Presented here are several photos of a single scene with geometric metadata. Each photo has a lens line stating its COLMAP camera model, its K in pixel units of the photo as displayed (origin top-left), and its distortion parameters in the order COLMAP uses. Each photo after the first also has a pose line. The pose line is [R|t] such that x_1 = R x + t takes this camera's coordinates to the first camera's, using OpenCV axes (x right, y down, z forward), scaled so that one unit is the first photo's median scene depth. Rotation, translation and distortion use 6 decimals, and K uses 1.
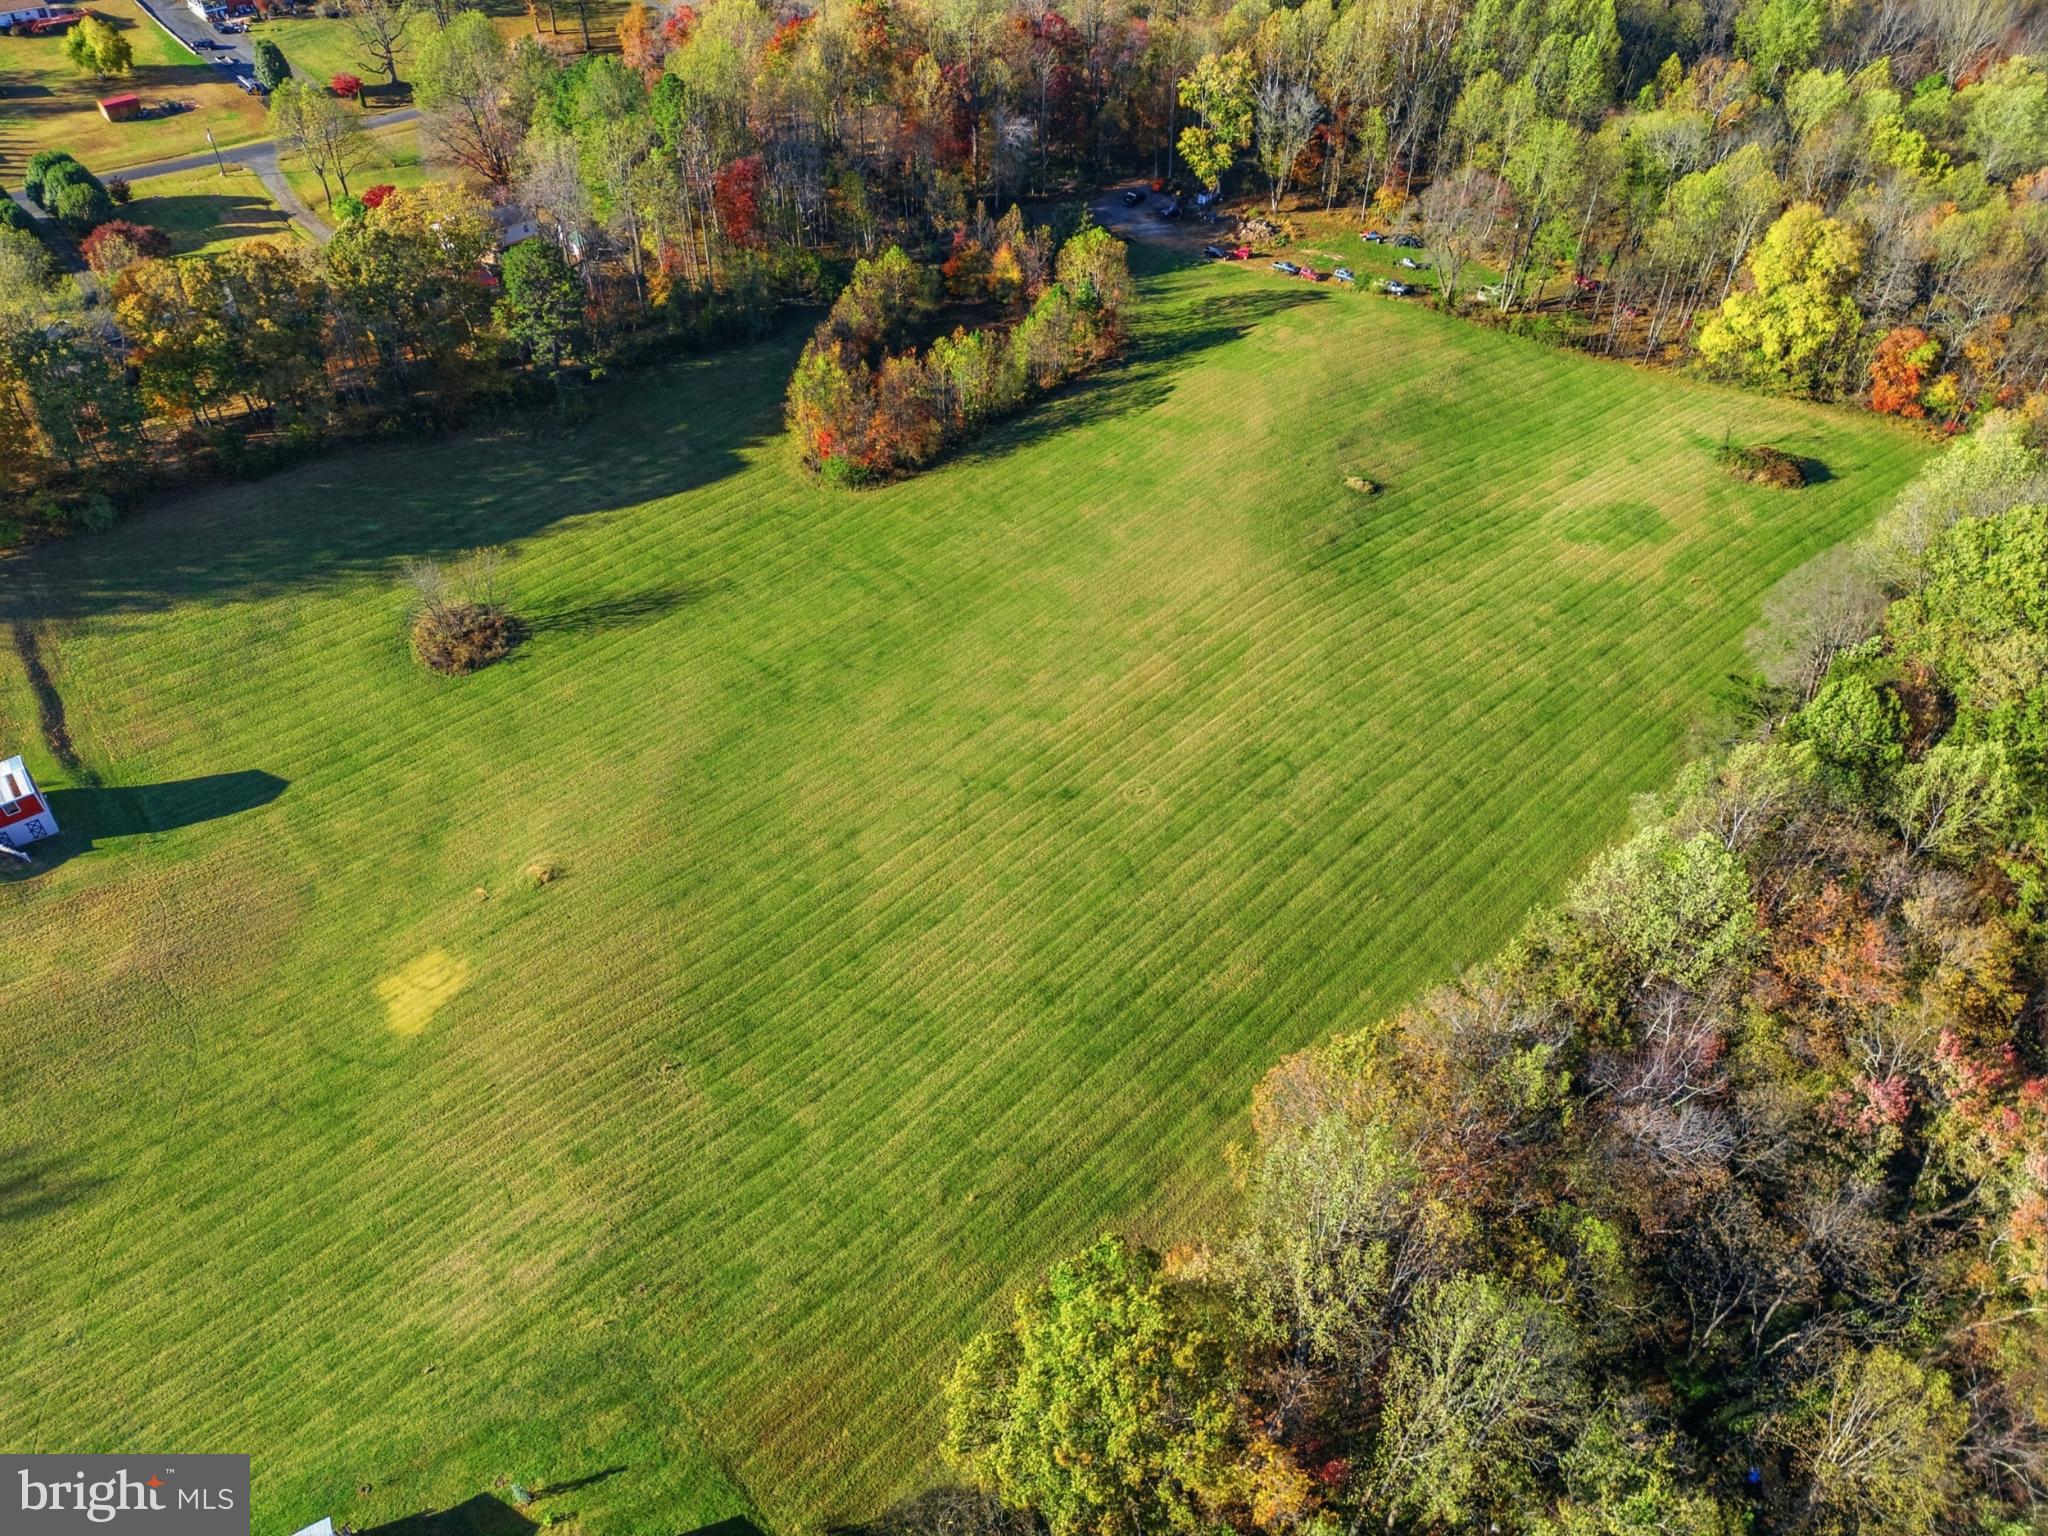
lens RADIAL K [[1491.1, 0, 1022.4], [0, 1491.1, 755.8], [0, 0, 1]] dist [0.098134, -0.108238]
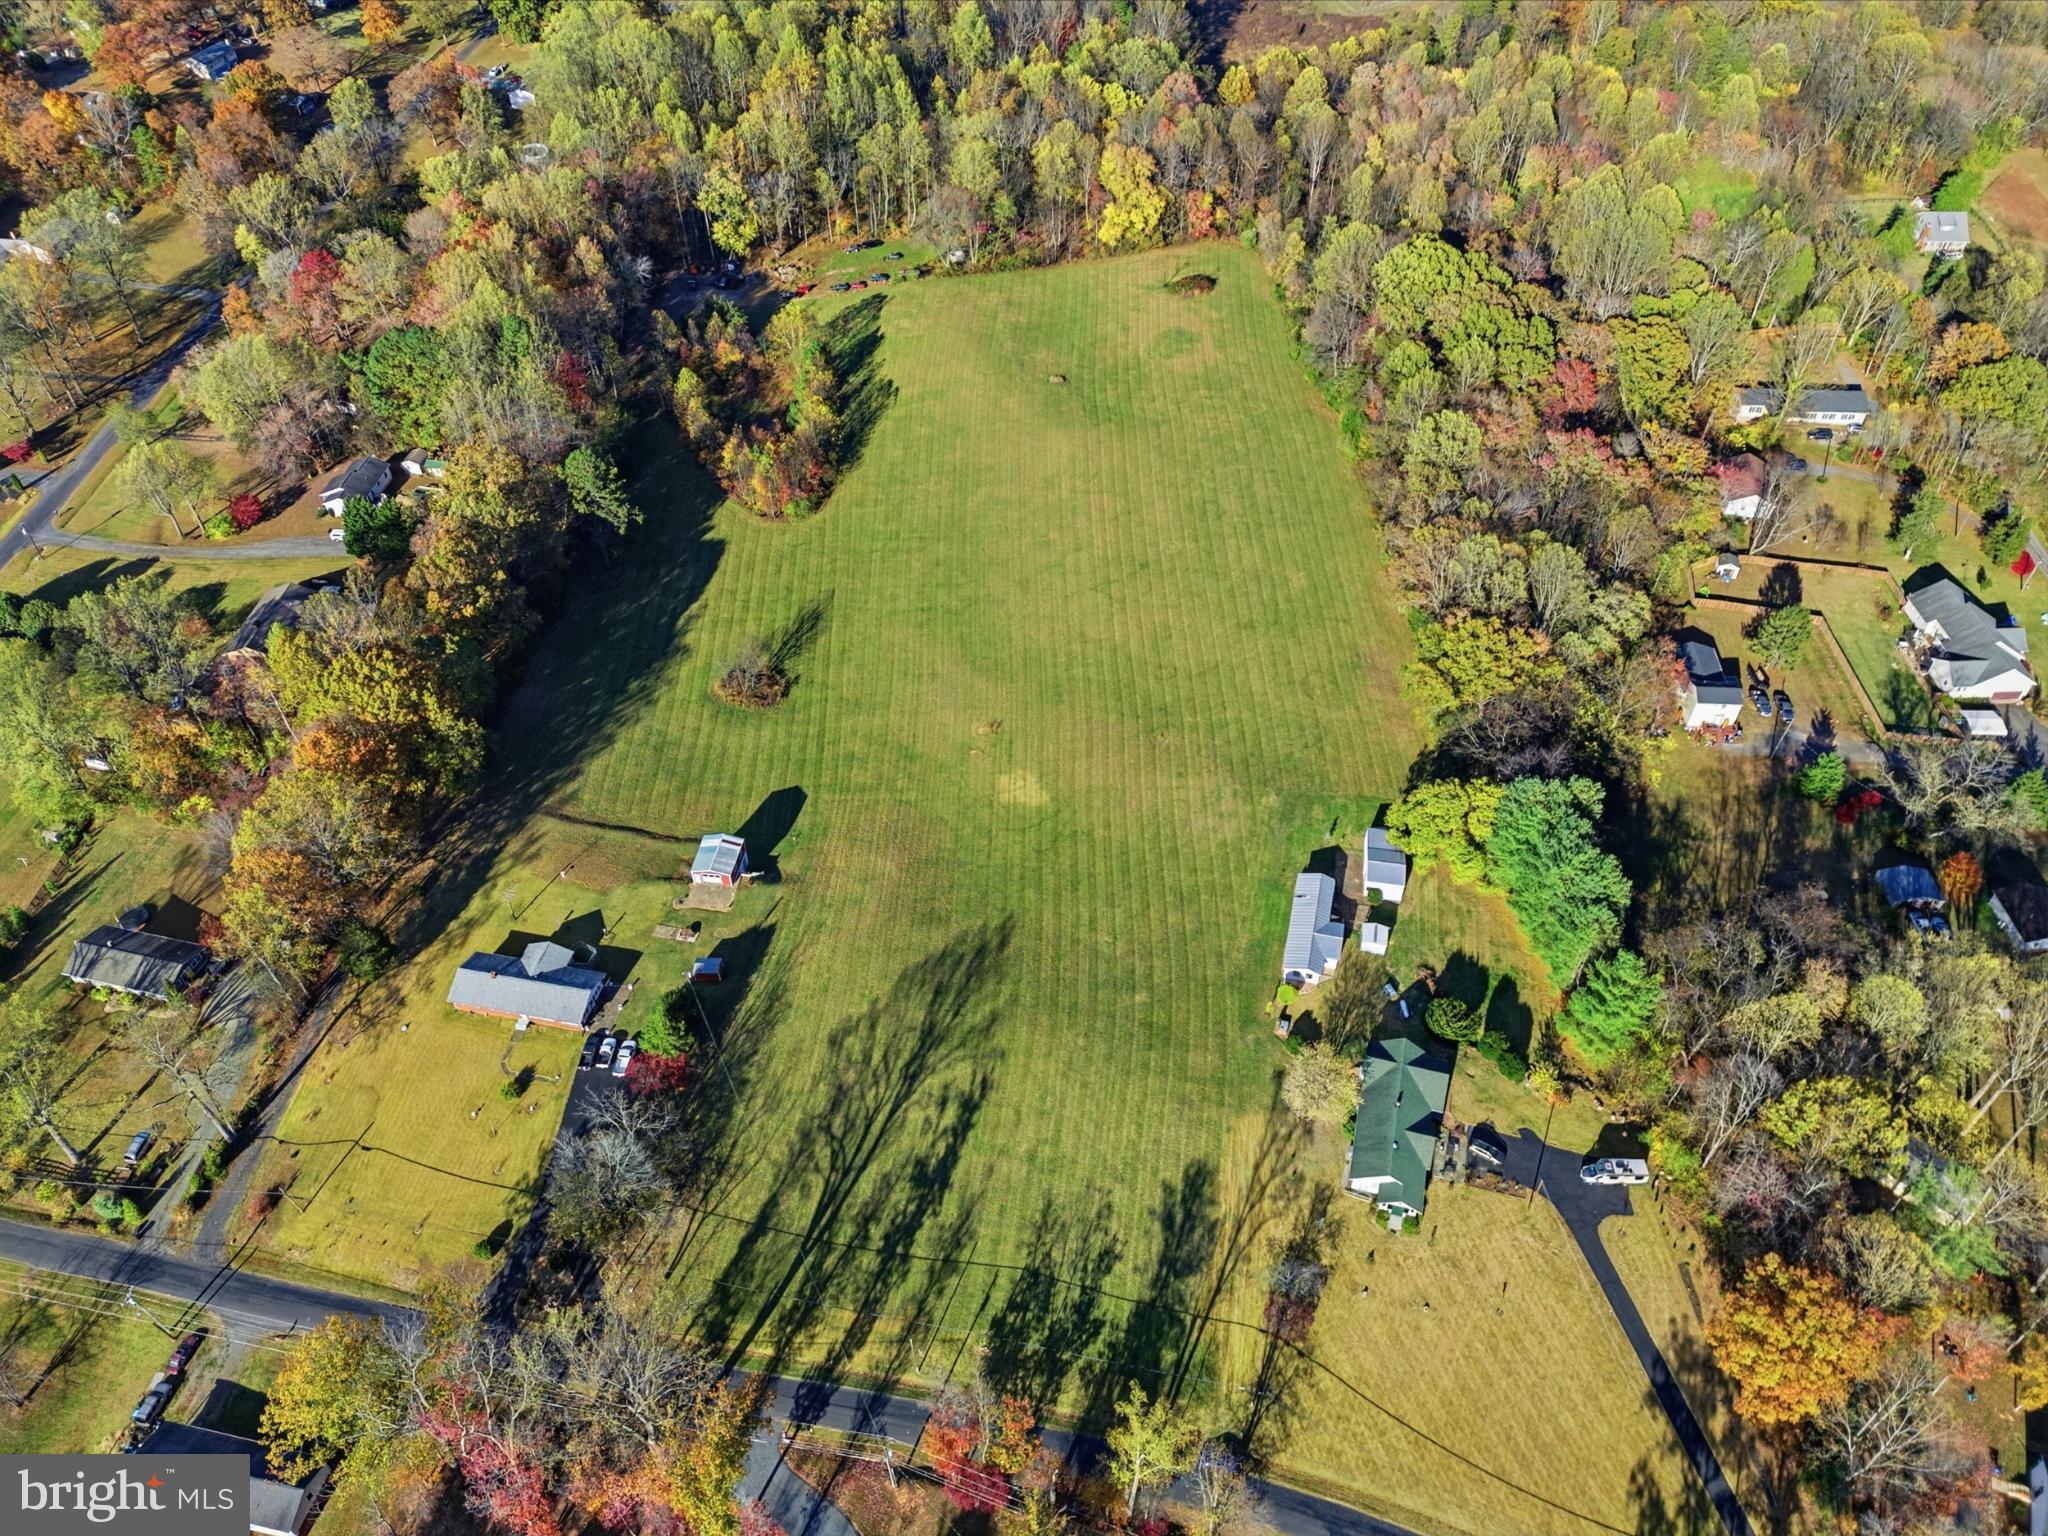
lens RADIAL K [[1491.1, 0, 1022.4], [0, 1491.1, 755.8], [0, 0, 1]] dist [0.098134, -0.108238]
pose [[0.705124, -0.512095, 0.490469, -0.837458], [0.497301, 0.850206, 0.172748, -0.127966], [-0.505462, 0.122102, 0.854166, -0.372211]]
